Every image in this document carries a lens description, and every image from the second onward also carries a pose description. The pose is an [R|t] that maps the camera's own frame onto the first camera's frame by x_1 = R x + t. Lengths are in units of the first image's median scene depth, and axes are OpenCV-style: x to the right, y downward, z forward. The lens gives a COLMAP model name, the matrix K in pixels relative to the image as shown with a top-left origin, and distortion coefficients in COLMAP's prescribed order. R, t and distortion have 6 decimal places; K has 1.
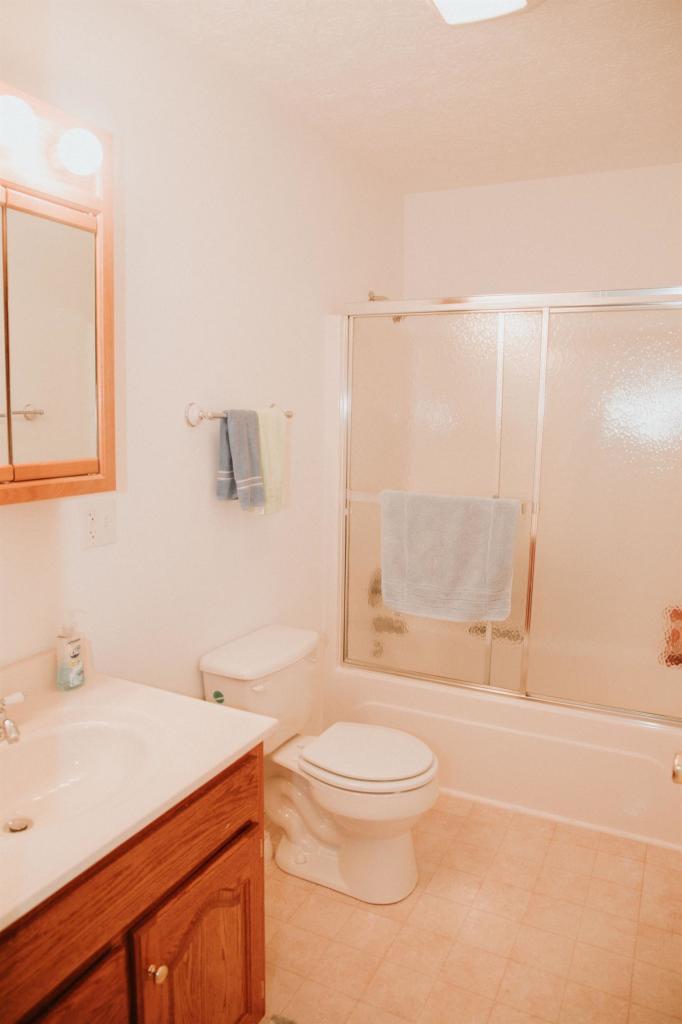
lens RADIAL K [[696.3, 0, 315.4], [0, 696.3, 513.8], [0, 0, 1]] dist [-0.137496, 0.096770]
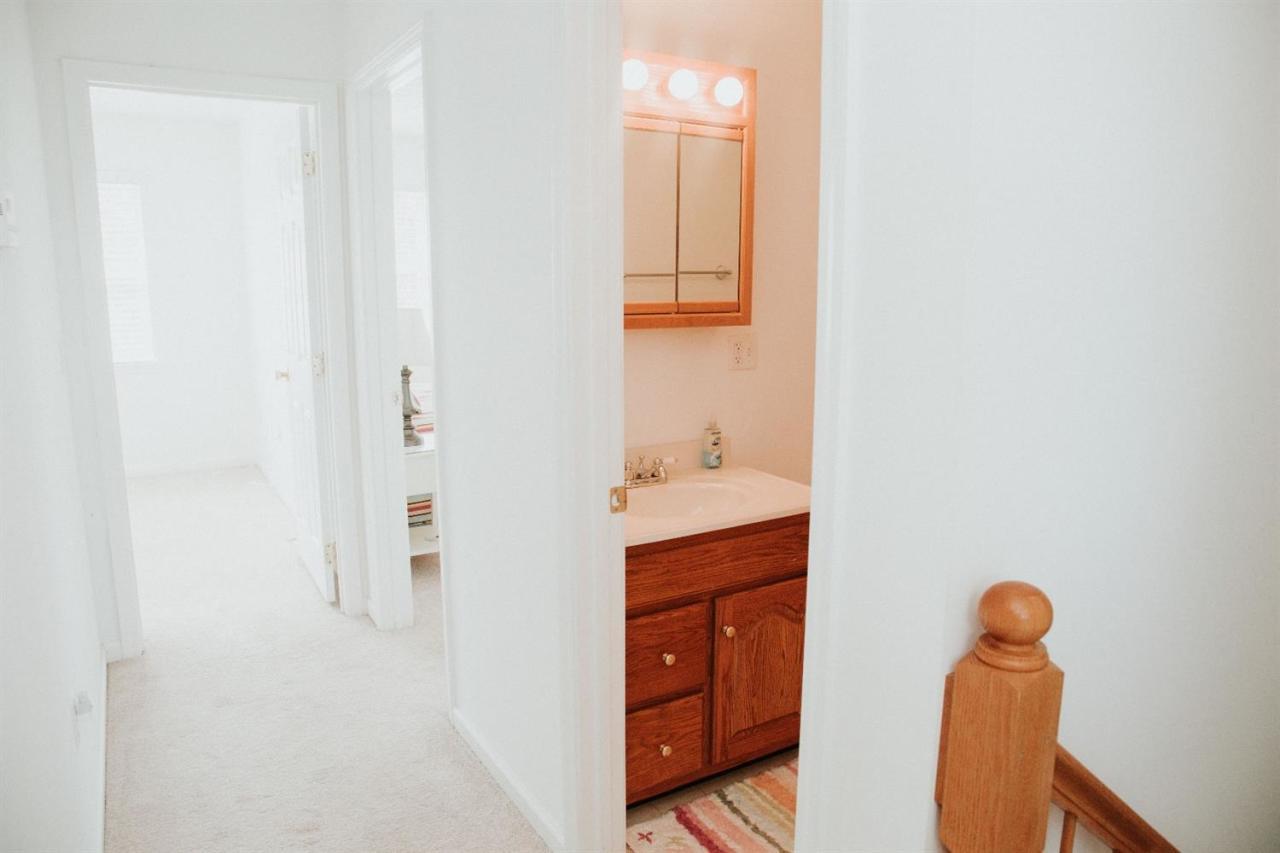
lens RADIAL K [[870.4, 0, 644.8], [0, 870.4, 425.8], [0, 0, 1]] dist [-0.137496, 0.096770]
pose [[0.860761, 0.076402, -0.503243, 0.454748], [-0.066301, 0.997077, 0.037972, 0.125869], [0.504673, 0.000681, 0.863310, -0.663713]]
